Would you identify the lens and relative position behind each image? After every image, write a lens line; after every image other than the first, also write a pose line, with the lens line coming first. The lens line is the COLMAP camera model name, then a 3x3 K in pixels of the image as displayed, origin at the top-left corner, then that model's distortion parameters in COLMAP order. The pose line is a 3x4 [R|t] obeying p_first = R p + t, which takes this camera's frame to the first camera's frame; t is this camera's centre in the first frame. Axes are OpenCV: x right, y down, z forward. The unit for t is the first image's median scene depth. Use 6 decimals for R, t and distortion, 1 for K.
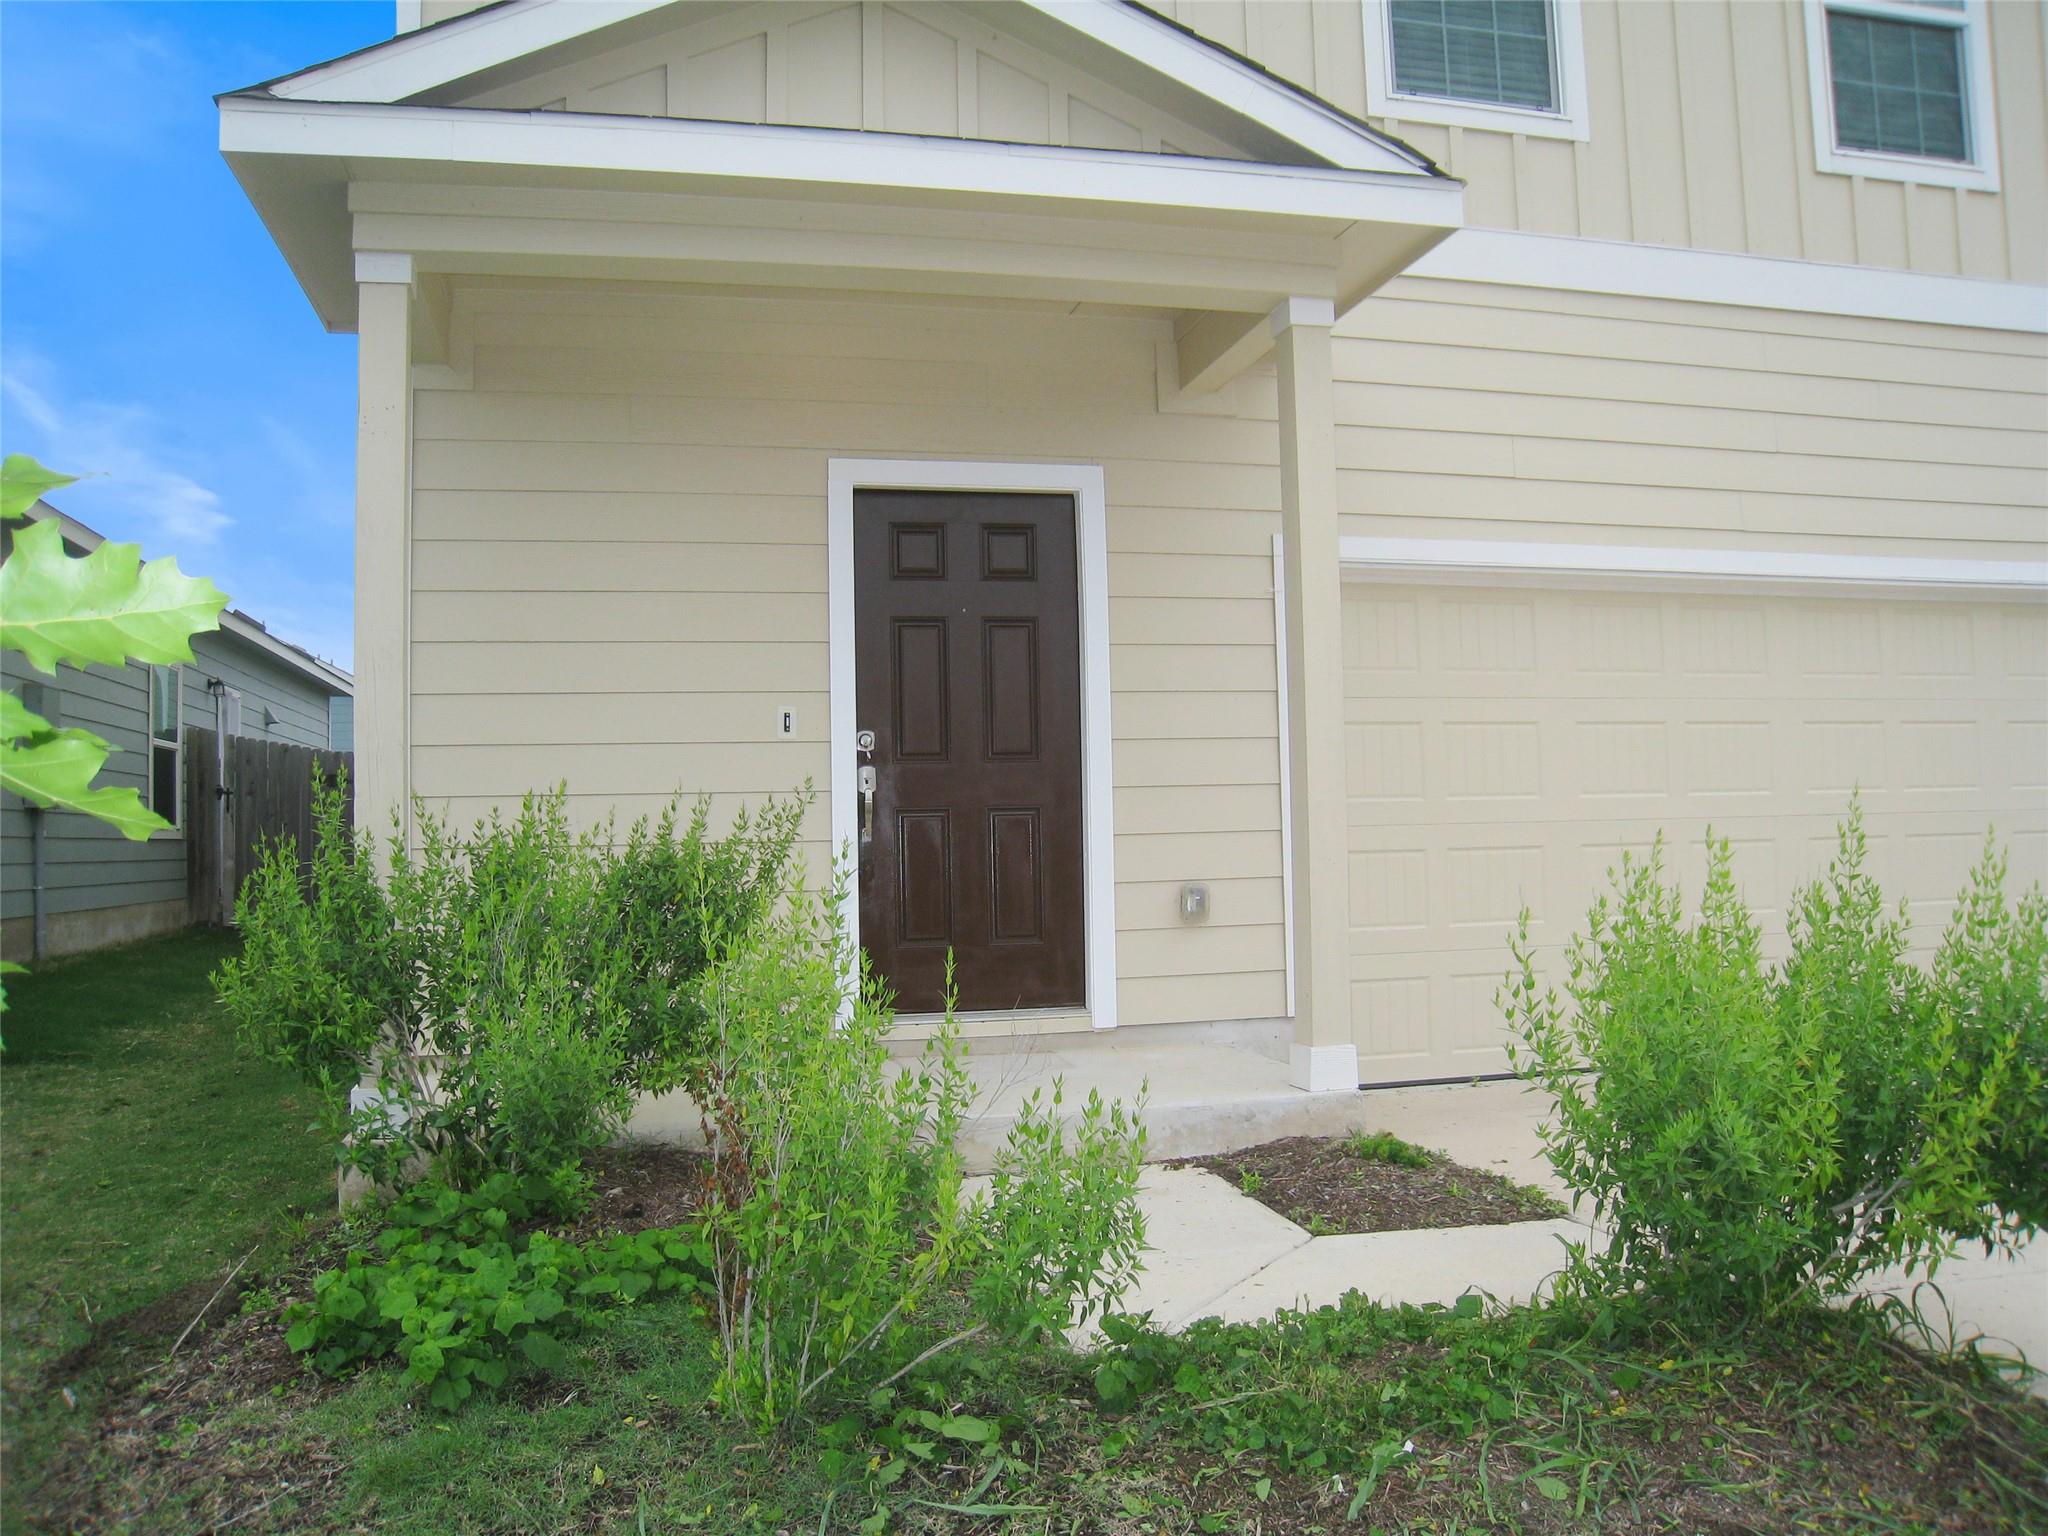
lens RADIAL K [[1616.7, 0, 1024.0], [0, 1616.7, 768.0], [0, 0, 1]] dist [-0.163744, 0.109184]
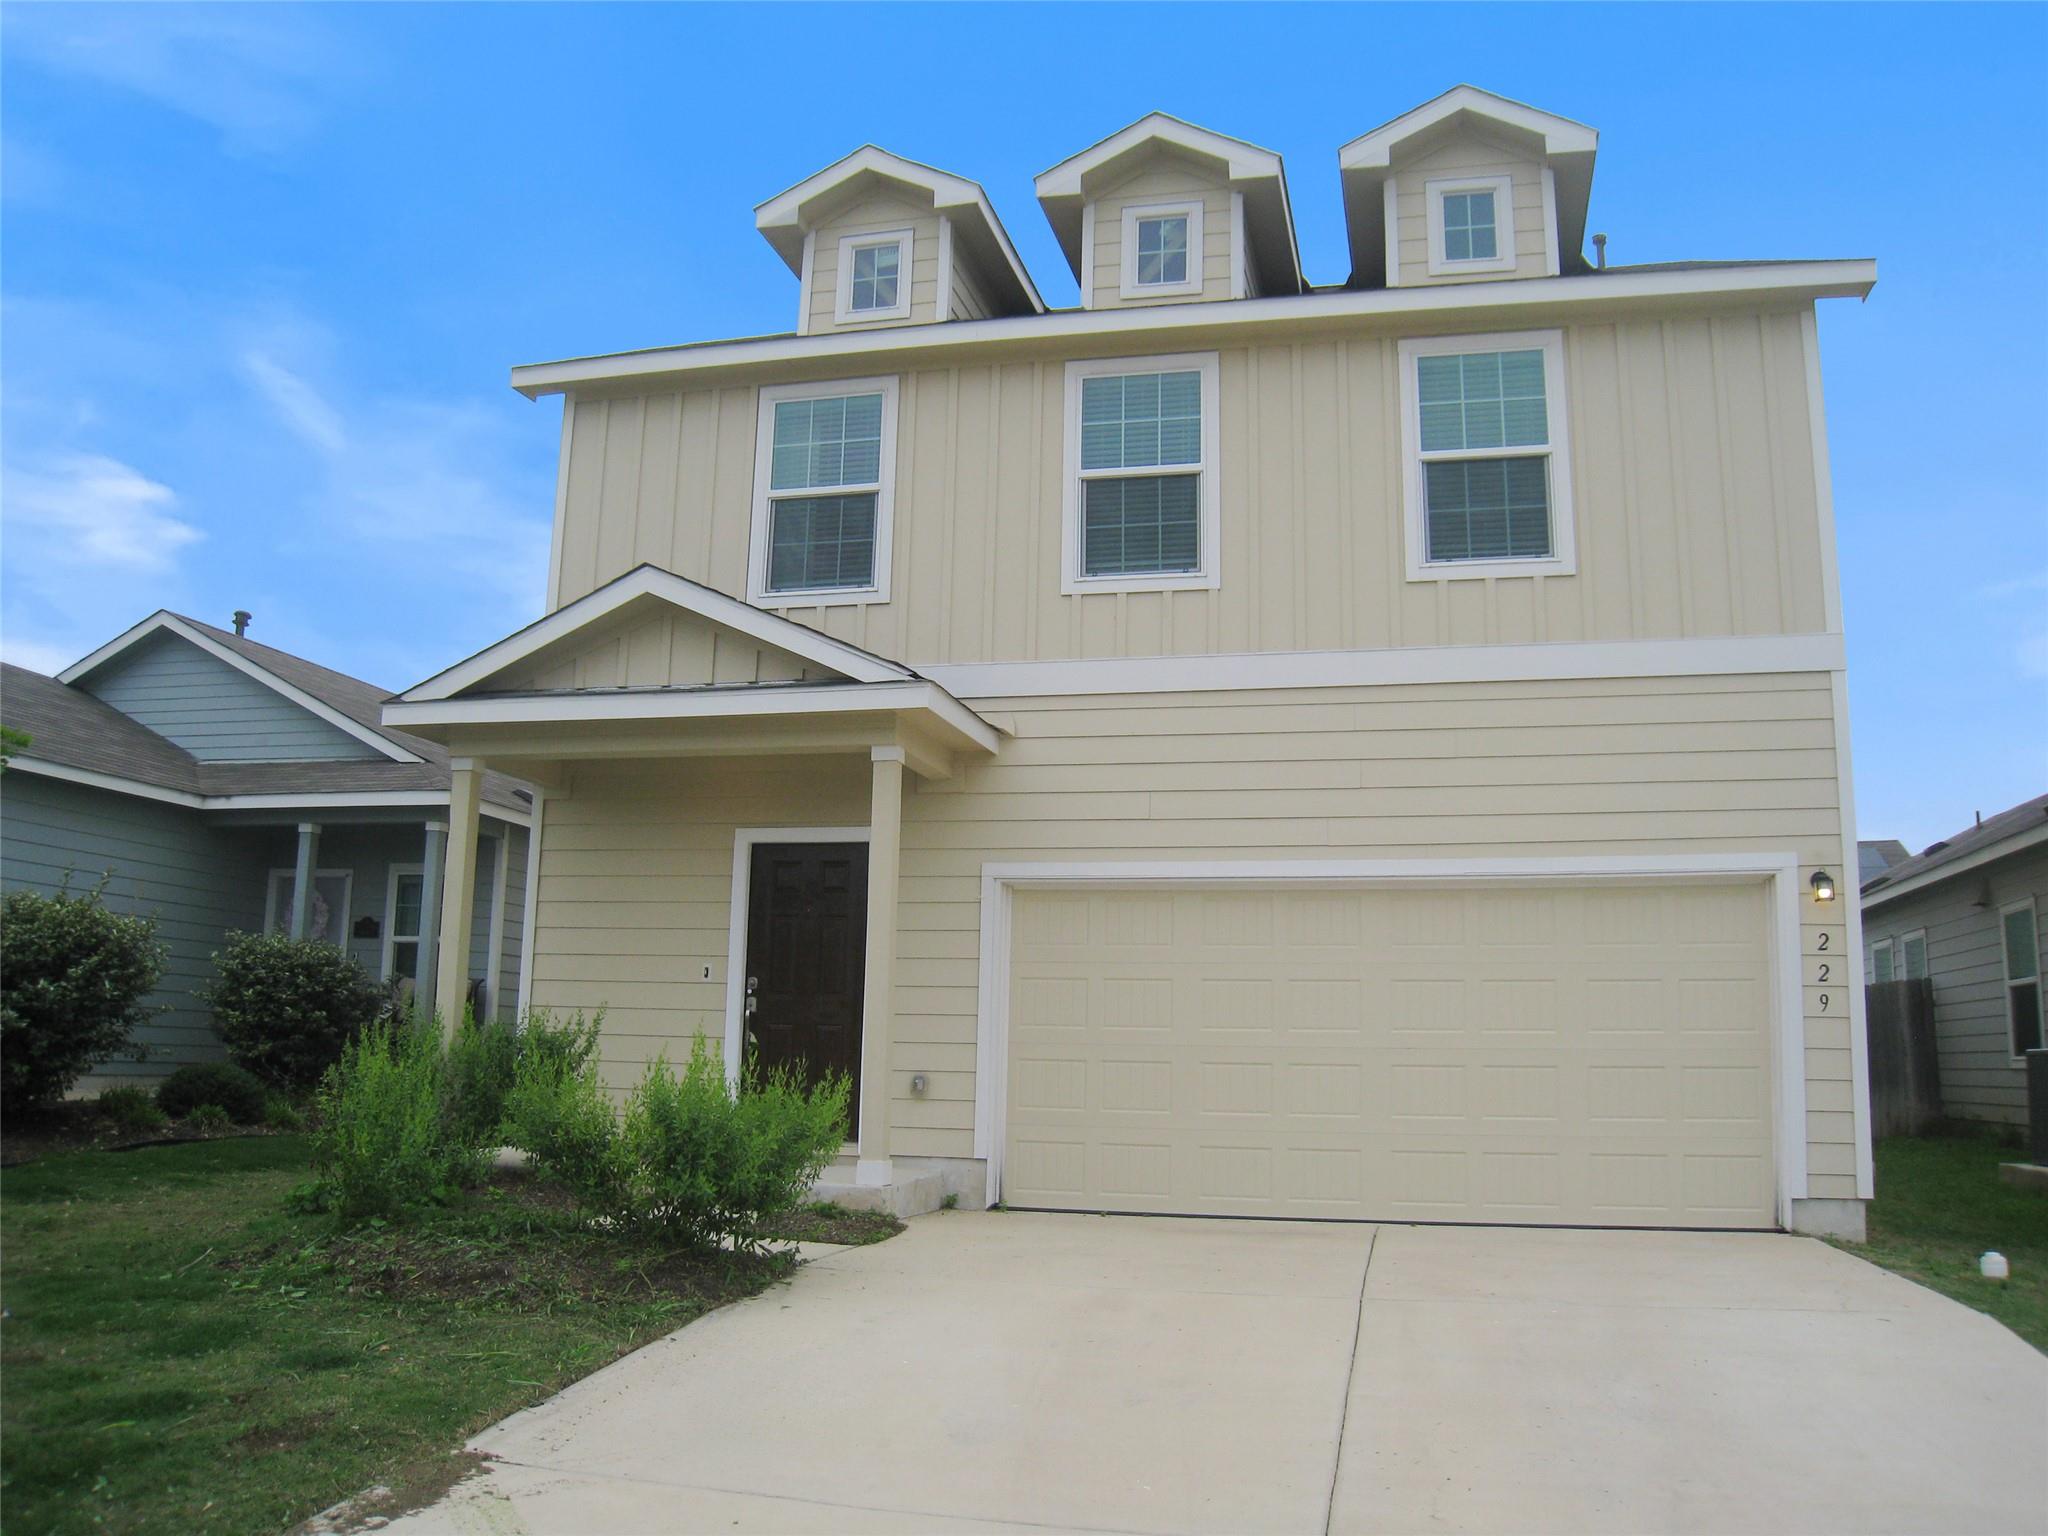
lens RADIAL K [[1521.0, 0, 1020.7], [0, 1521.0, 842.7], [0, 0, 1]] dist [-0.108071, 0.001076]
pose [[0.898816, -0.020752, -0.437835, 0.922122], [-0.020346, 0.995827, -0.088967, -0.028884], [0.437854, 0.088873, 0.894642, -0.406011]]
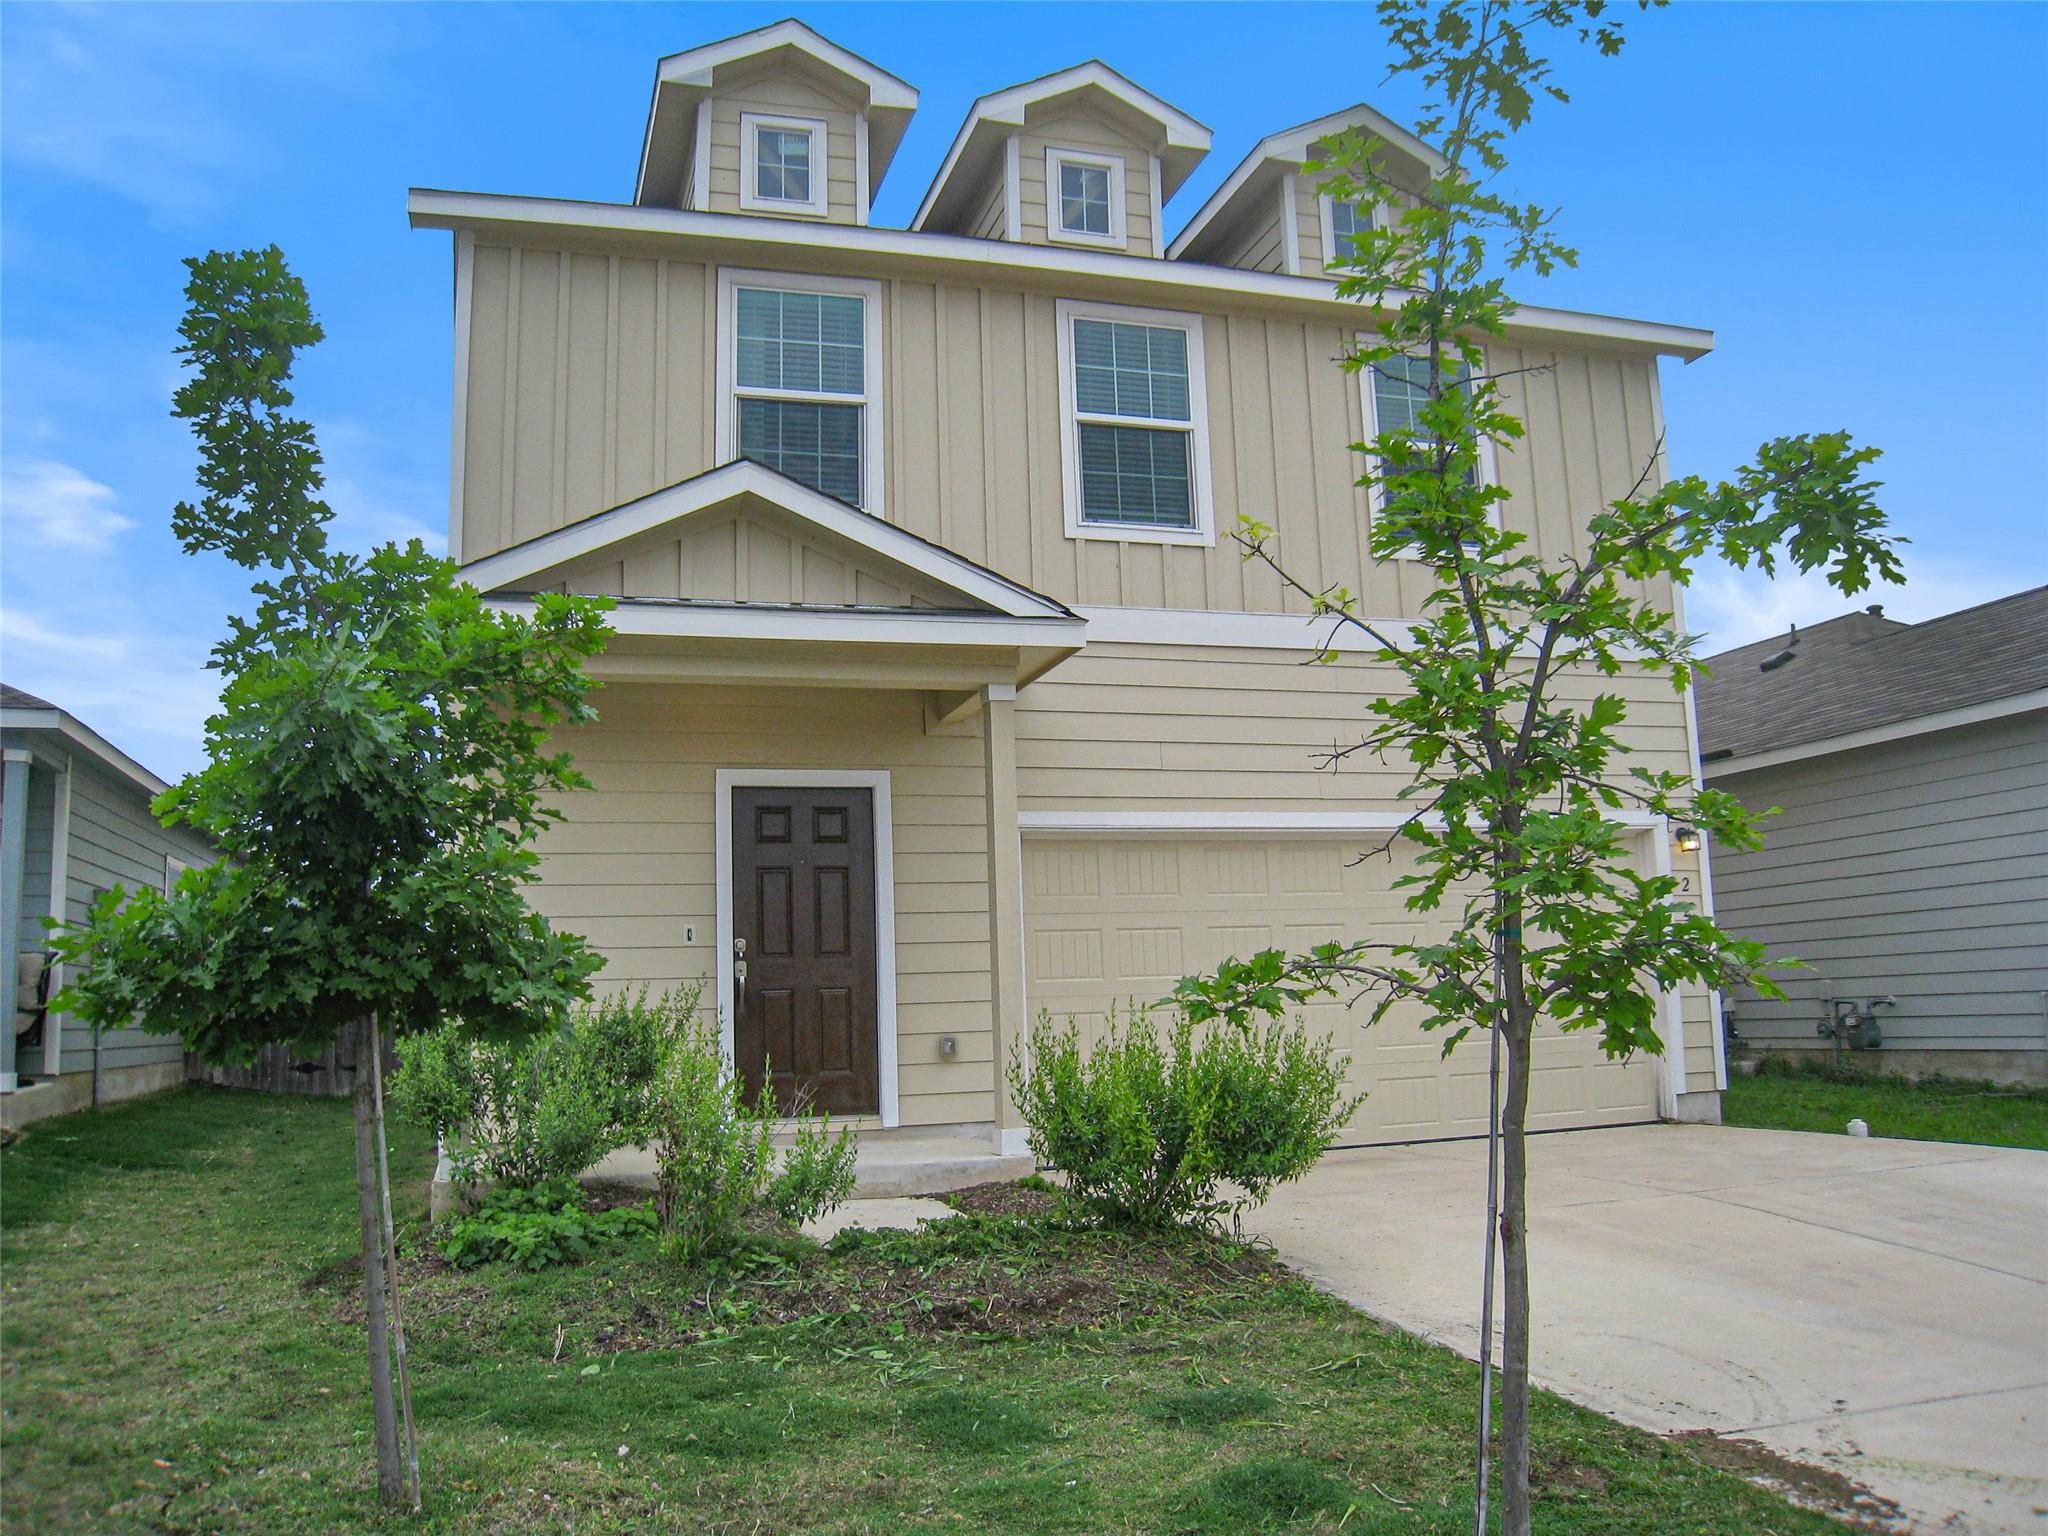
lens RADIAL K [[1616.7, 0, 1024.0], [0, 1616.7, 768.0], [0, 0, 1]] dist [-0.163744, 0.109184]
pose [[0.997836, -0.001758, 0.065722, 0.077858], [0.008696, 0.994389, -0.105428, -0.021661], [-0.065168, 0.105772, 0.992253, -0.605431]]
